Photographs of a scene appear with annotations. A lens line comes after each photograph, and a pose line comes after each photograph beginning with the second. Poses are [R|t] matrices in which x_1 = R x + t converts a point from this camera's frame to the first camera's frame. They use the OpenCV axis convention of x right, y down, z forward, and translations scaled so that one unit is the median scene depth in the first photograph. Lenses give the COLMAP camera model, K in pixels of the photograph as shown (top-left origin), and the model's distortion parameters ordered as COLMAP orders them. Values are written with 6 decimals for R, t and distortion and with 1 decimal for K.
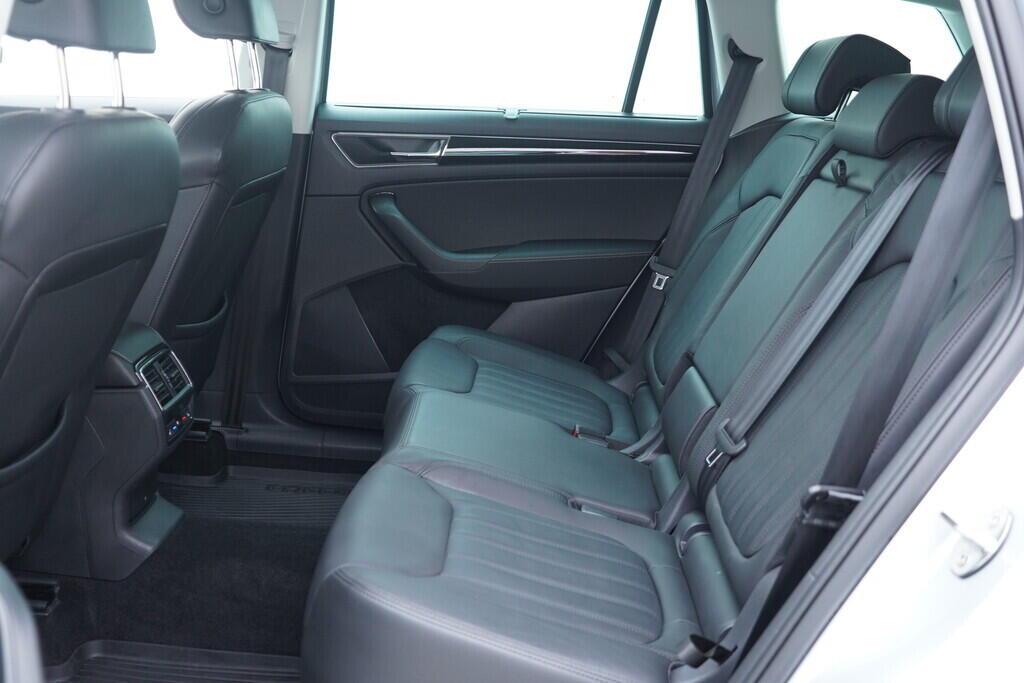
lens RADIAL K [[1063.2, 0, 512.0], [0, 1063.2, 341.5], [0, 0, 1]] dist [-0.003509, 0.018664]
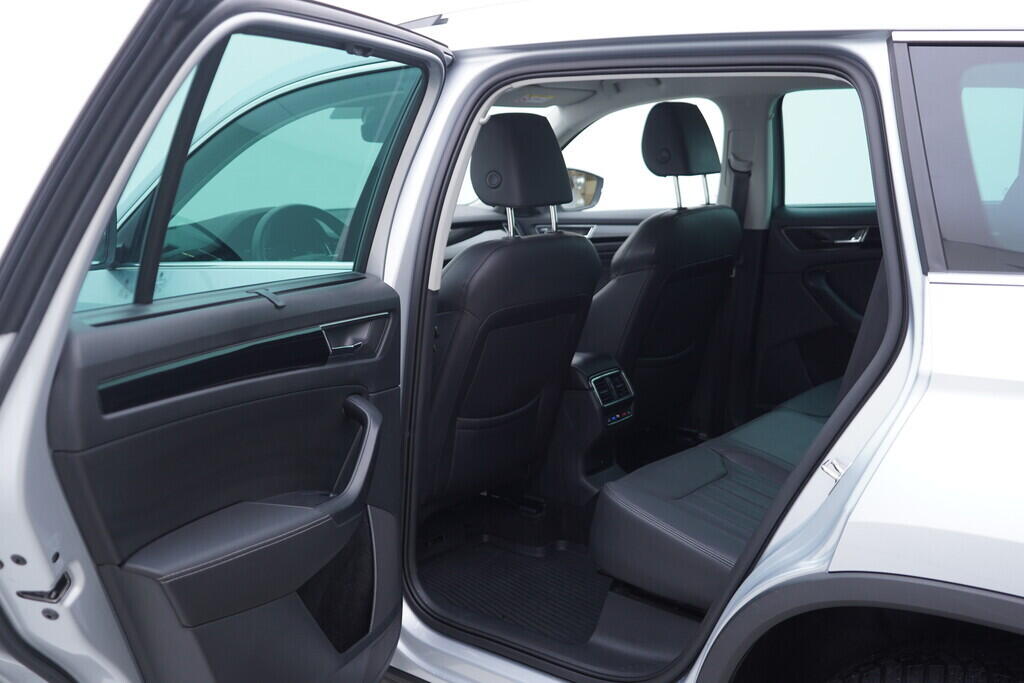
lens RADIAL K [[1063.2, 0, 512.0], [0, 1063.2, 341.5], [0, 0, 1]] dist [-0.003509, 0.018664]
pose [[0.790069, 0.038478, -0.611809, 0.505468], [-0.074572, 0.996649, -0.033619, 0.027947], [0.608465, 0.072185, 0.790291, -0.359644]]
